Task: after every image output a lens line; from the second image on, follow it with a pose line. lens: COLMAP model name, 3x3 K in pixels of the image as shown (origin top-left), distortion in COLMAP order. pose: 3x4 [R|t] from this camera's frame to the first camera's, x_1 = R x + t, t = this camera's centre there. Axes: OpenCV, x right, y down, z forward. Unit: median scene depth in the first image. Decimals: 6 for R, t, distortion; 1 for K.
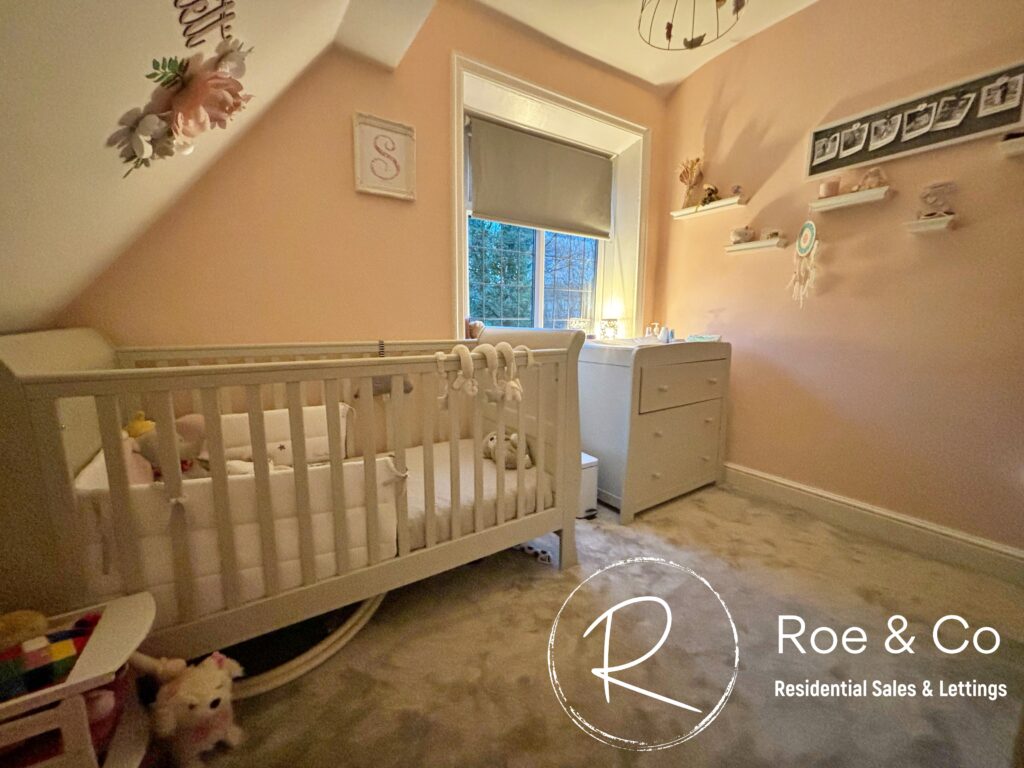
lens RADIAL K [[411.7, 0, 513.3], [0, 411.7, 385.7], [0, 0, 1]] dist [0.002994, -0.000395]
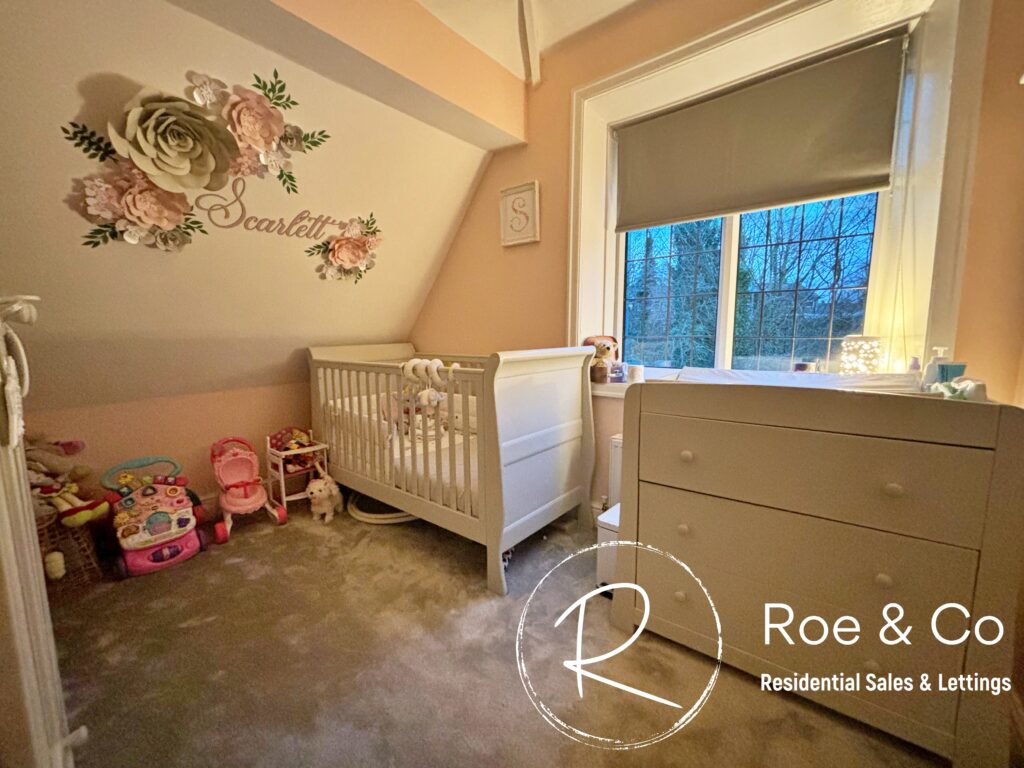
lens RADIAL K [[411.7, 0, 513.3], [0, 411.7, 385.7], [0, 0, 1]] dist [0.002994, -0.000395]
pose [[0.302515, 0.108206, -0.946983, 0.983983], [-0.148159, 0.986797, 0.065426, -0.108610], [0.941559, 0.120511, 0.314552, 0.658657]]
